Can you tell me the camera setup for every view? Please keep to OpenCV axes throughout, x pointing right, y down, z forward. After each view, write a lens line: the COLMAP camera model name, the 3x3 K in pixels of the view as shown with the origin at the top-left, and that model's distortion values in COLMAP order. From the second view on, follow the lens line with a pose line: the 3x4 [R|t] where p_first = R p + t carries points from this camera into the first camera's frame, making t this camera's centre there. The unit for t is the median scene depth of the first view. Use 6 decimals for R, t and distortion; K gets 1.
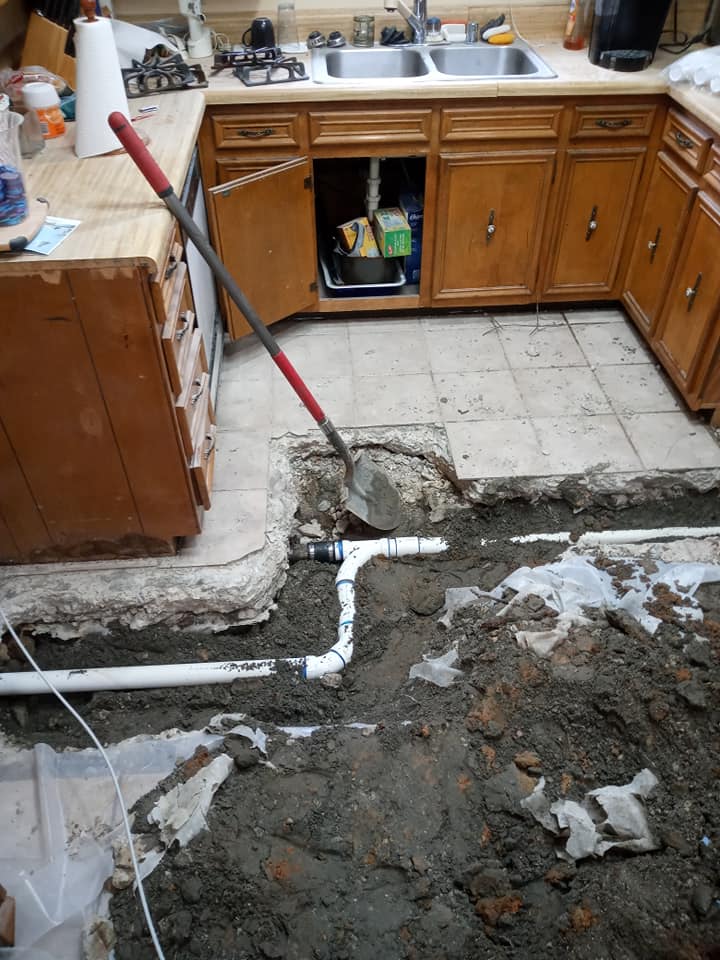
lens RADIAL K [[742.2, 0, 360.0], [0, 742.2, 480.0], [0, 0, 1]] dist [0.038165, -0.054497]
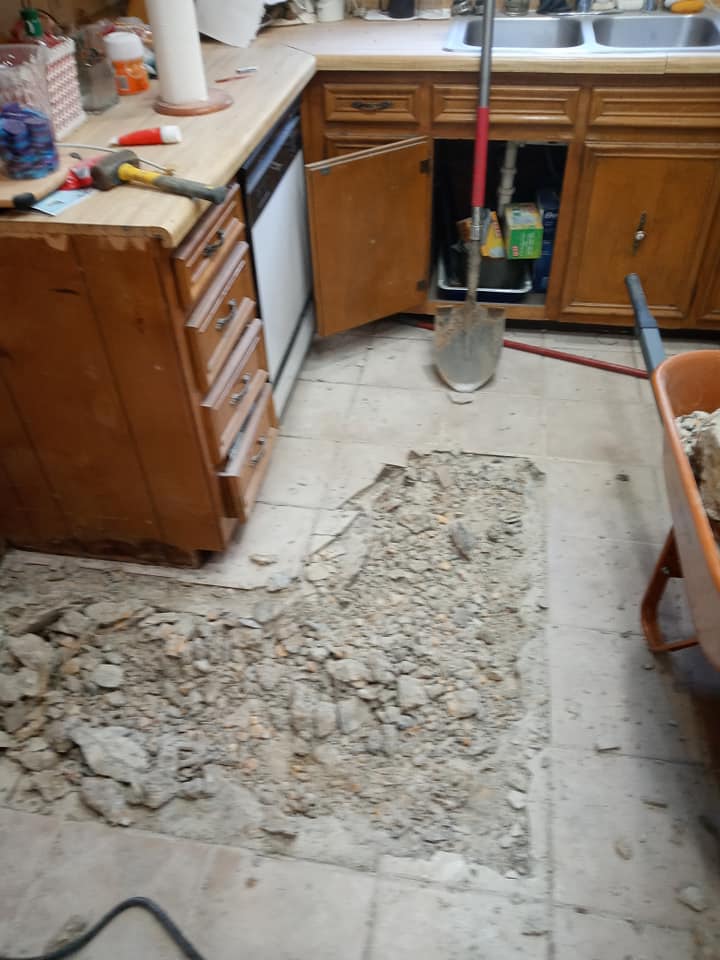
lens RADIAL K [[742.2, 0, 360.0], [0, 742.2, 480.0], [0, 0, 1]] dist [0.038165, -0.054497]
pose [[0.971241, 0.141311, -0.191631, 0.076661], [-0.141029, 0.989889, 0.015182, -0.036382], [0.191839, 0.012280, 0.981350, 0.130749]]
